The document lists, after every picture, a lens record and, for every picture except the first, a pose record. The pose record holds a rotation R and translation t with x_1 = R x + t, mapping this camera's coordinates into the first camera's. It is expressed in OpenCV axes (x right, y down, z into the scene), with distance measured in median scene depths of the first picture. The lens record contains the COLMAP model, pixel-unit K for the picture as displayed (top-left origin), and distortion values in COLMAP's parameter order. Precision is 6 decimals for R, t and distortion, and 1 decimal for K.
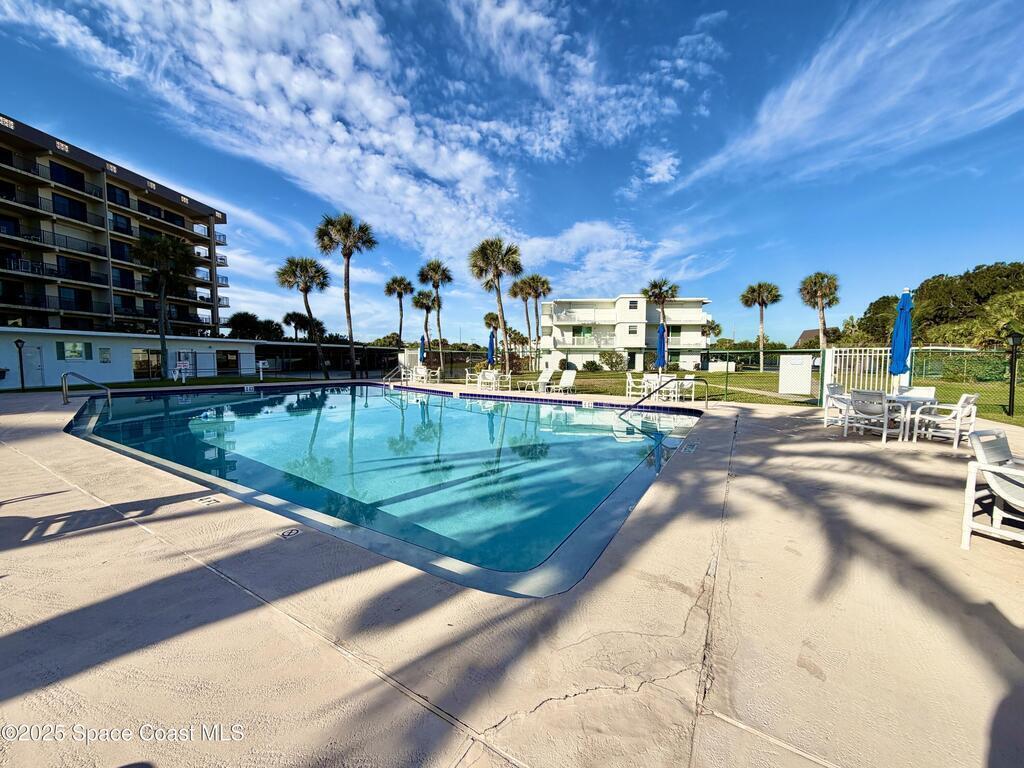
lens RADIAL K [[410.5, 0, 512.0], [0, 410.5, 384.0], [0, 0, 1]] dist [-0.001406, -0.000531]
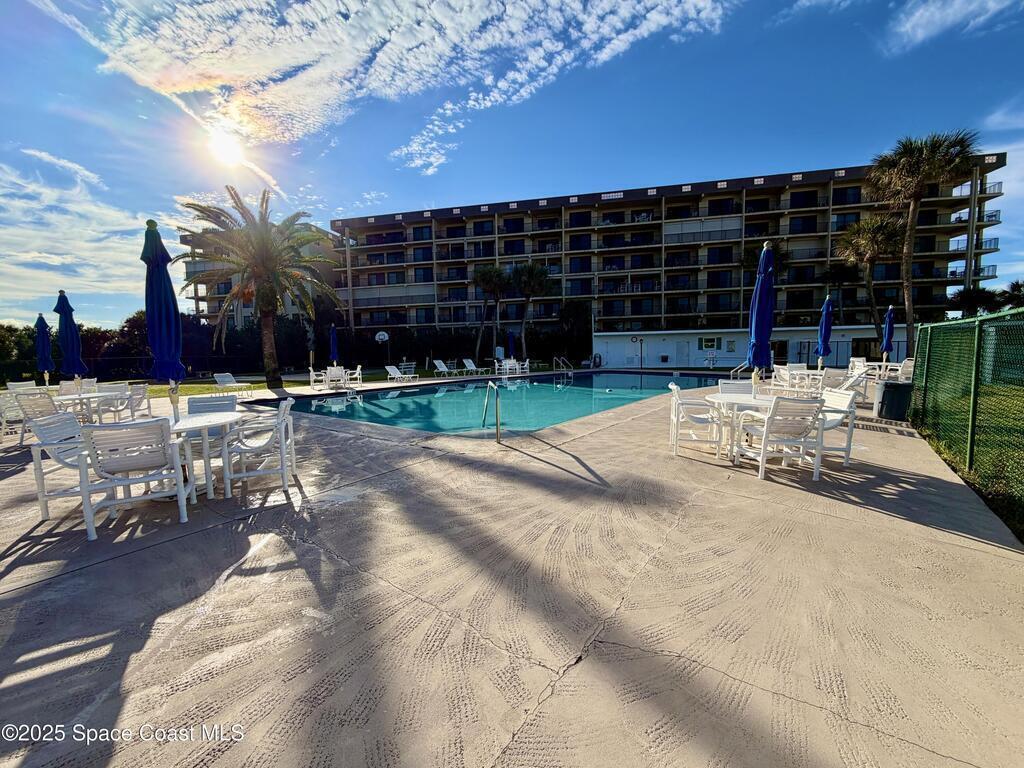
lens RADIAL K [[410.5, 0, 512.0], [0, 410.5, 384.0], [0, 0, 1]] dist [-0.001406, -0.000531]
pose [[-0.139065, 0.073843, -0.987526, 0.202920], [-0.047642, 0.995562, 0.081153, -0.012017], [0.989137, 0.058333, -0.134930, 0.242718]]
